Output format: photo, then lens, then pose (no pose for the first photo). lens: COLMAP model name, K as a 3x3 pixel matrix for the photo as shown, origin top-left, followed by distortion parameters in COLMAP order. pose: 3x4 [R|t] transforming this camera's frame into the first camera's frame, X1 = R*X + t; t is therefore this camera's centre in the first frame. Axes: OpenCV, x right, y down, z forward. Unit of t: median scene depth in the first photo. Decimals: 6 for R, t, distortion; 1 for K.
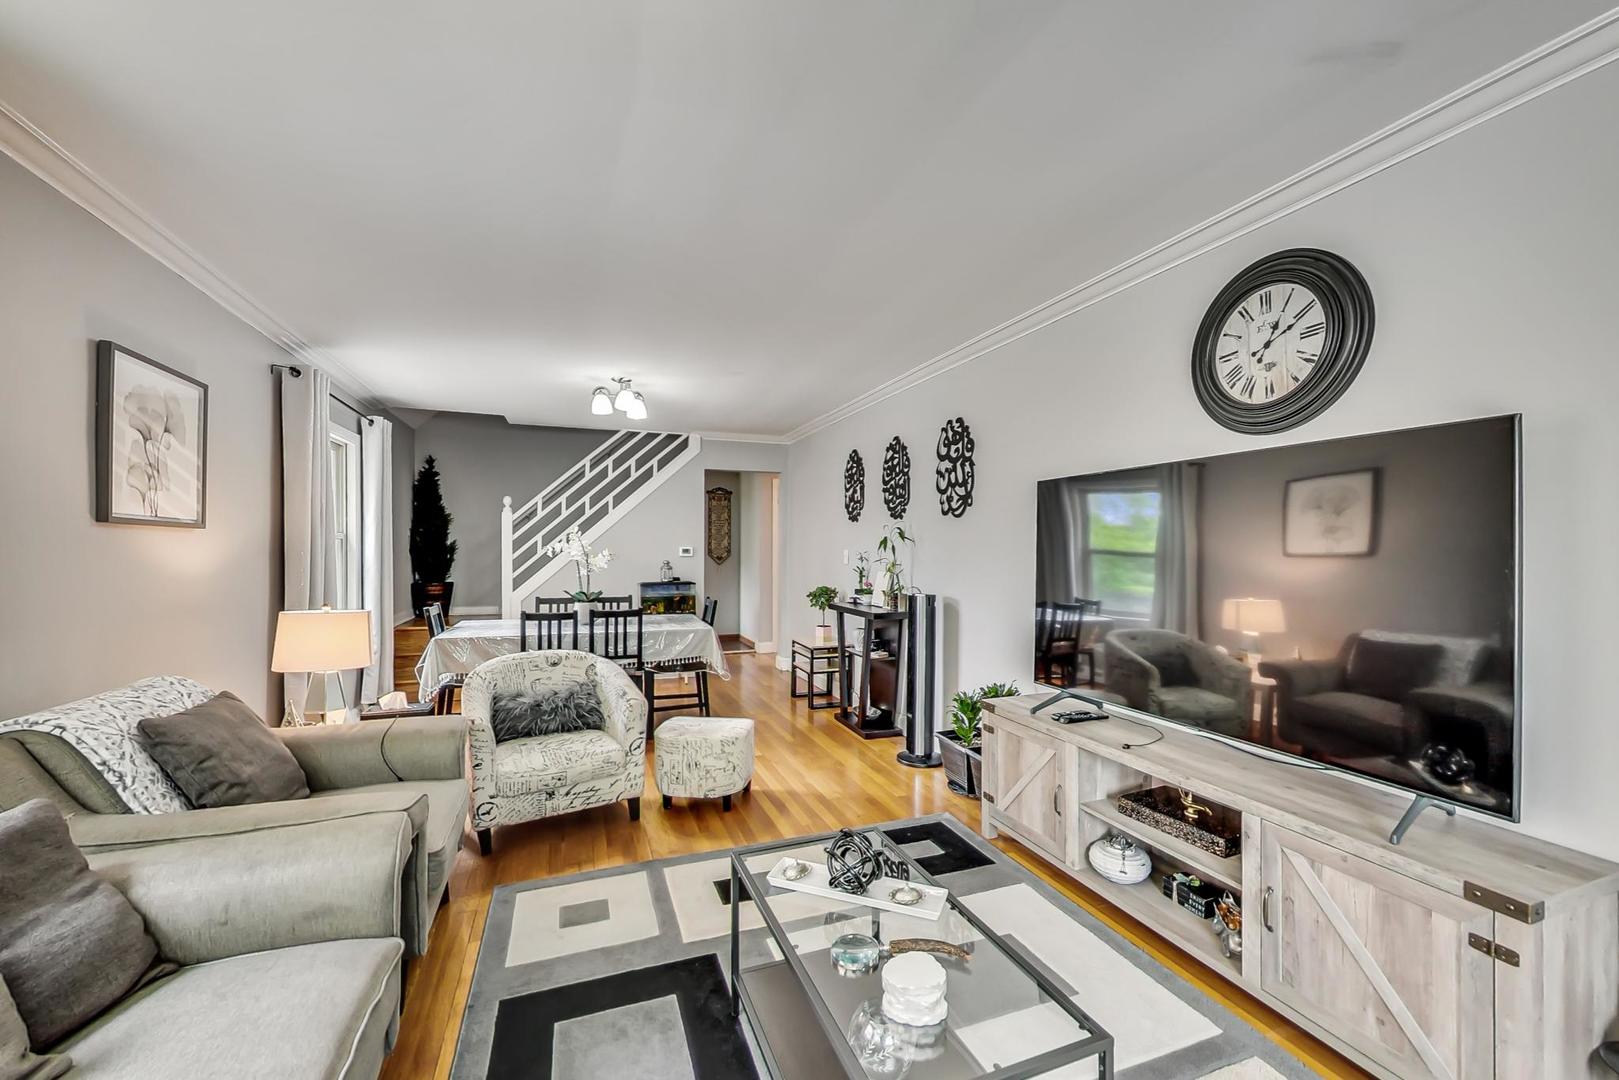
lens RADIAL K [[634.3, 0, 811.2], [0, 634.3, 544.7], [0, 0, 1]] dist [0.001337, -0.000050]
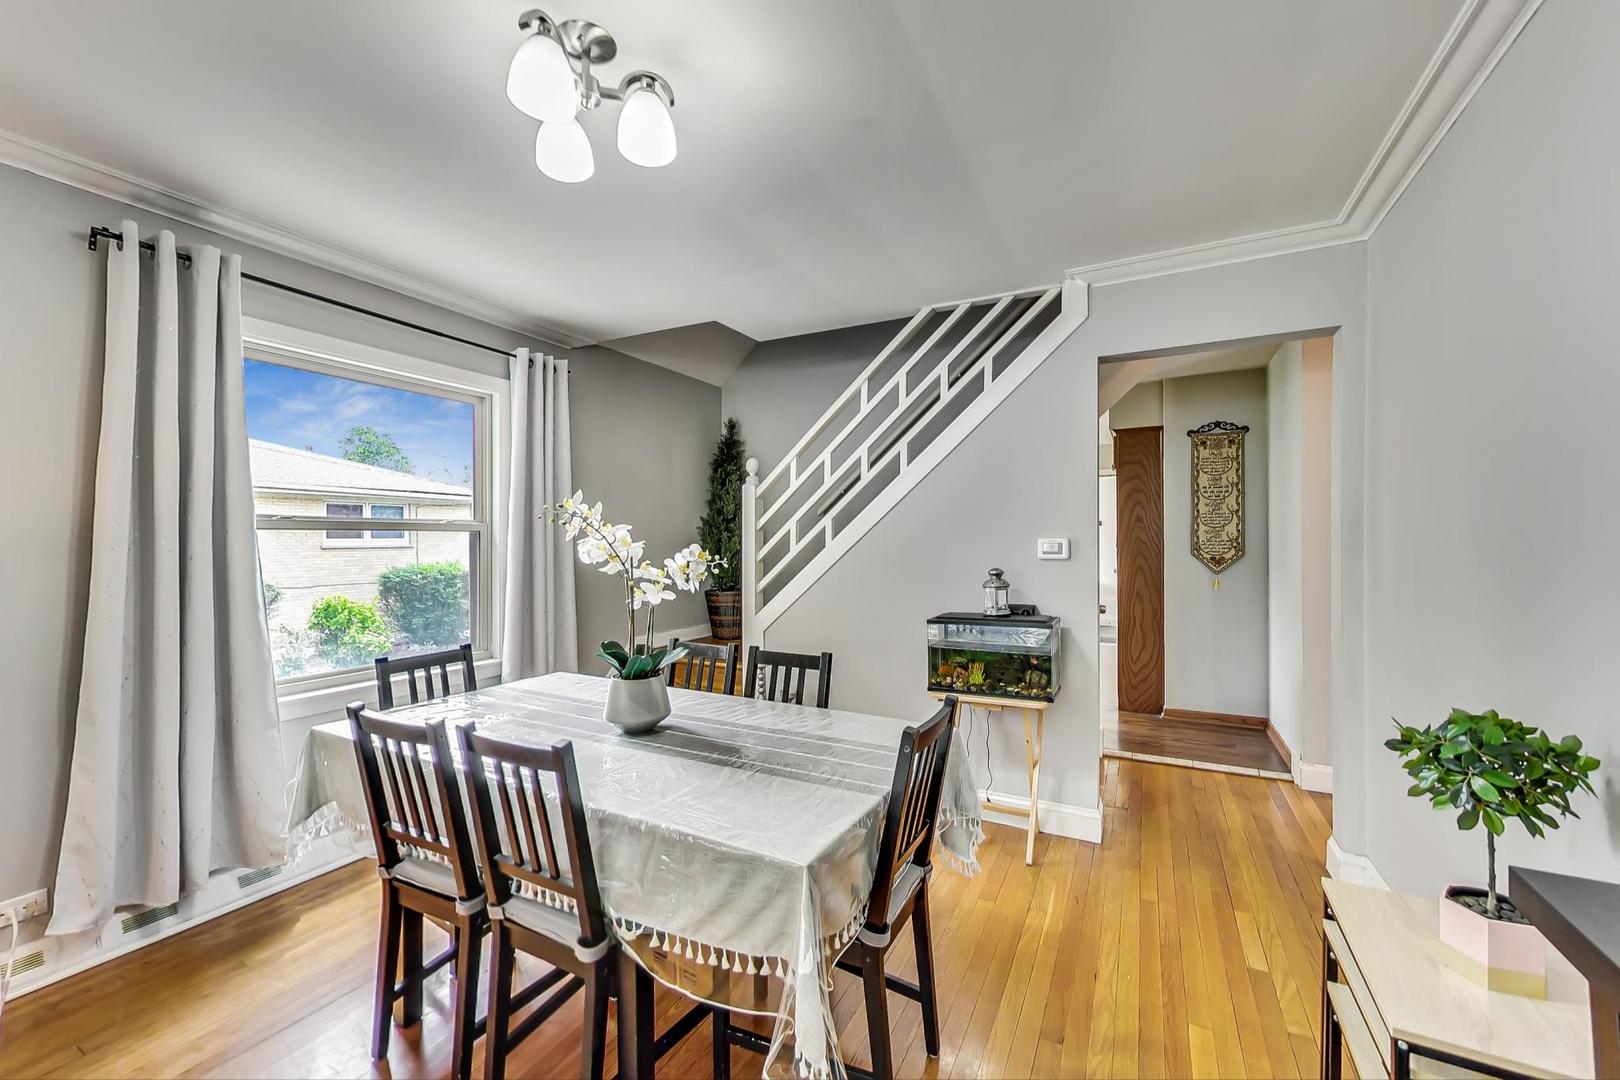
lens RADIAL K [[634.7, 0, 808.3], [0, 634.7, 538.2], [0, 0, 1]] dist [0.001337, -0.000050]
pose [[0.664051, -0.007106, -0.747654, 0.023850], [0.005215, 0.999975, -0.004872, 0.005343], [0.747669, -0.000664, 0.664071, 0.579504]]
